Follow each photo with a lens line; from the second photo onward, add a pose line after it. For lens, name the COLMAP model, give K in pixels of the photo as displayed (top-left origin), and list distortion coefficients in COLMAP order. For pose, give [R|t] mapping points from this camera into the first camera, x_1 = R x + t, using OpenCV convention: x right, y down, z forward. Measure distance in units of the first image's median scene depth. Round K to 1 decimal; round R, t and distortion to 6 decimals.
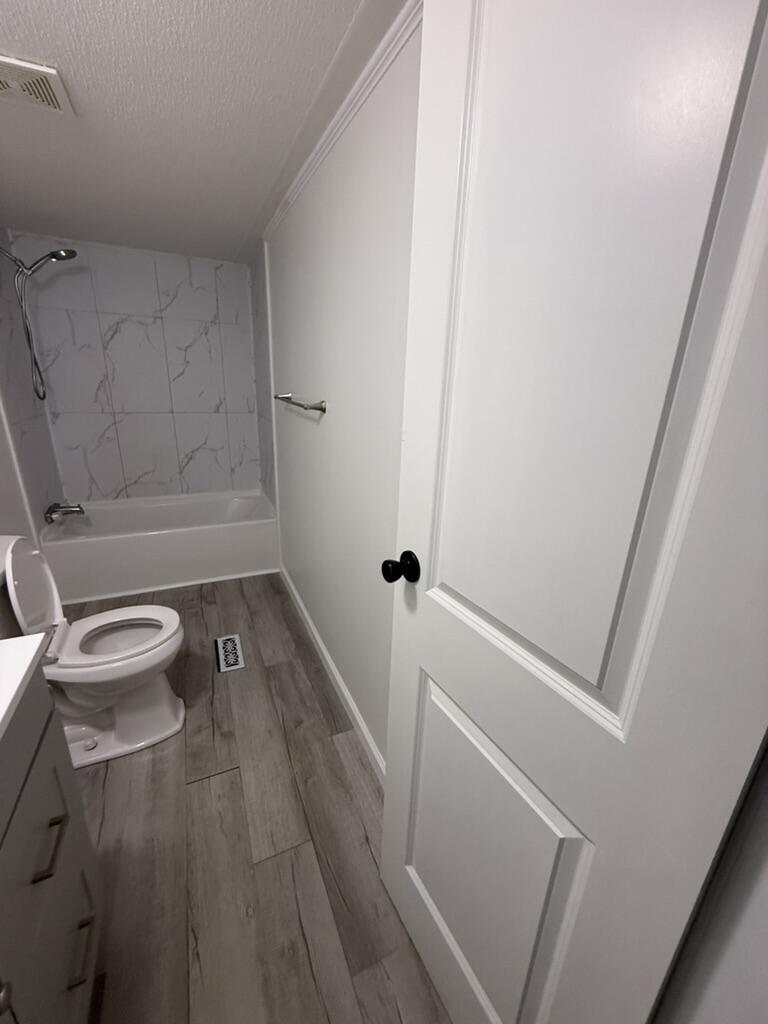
lens RADIAL K [[405.4, 0, 384.0], [0, 405.4, 512.0], [0, 0, 1]] dist [0.000657, -0.000114]
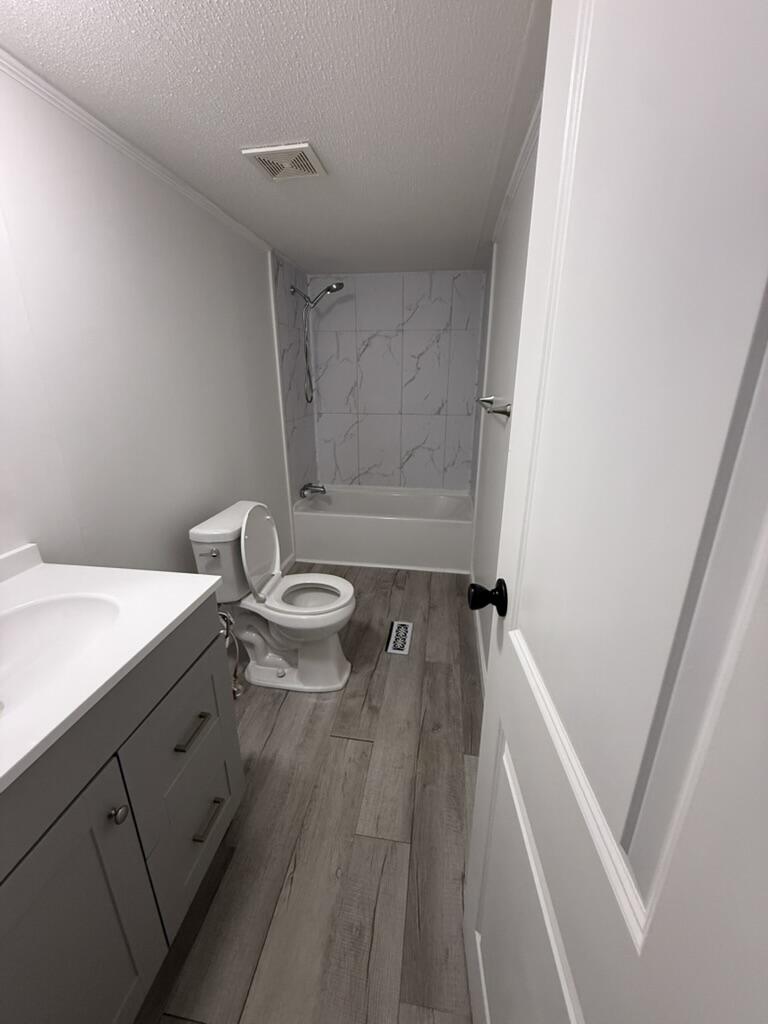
lens RADIAL K [[405.4, 0, 384.0], [0, 405.4, 512.0], [0, 0, 1]] dist [0.000657, -0.000114]
pose [[0.836237, 0.143048, -0.529382, 0.107149], [-0.146458, 0.988570, 0.035775, -0.014121], [0.528448, 0.047616, 0.847629, 0.050073]]
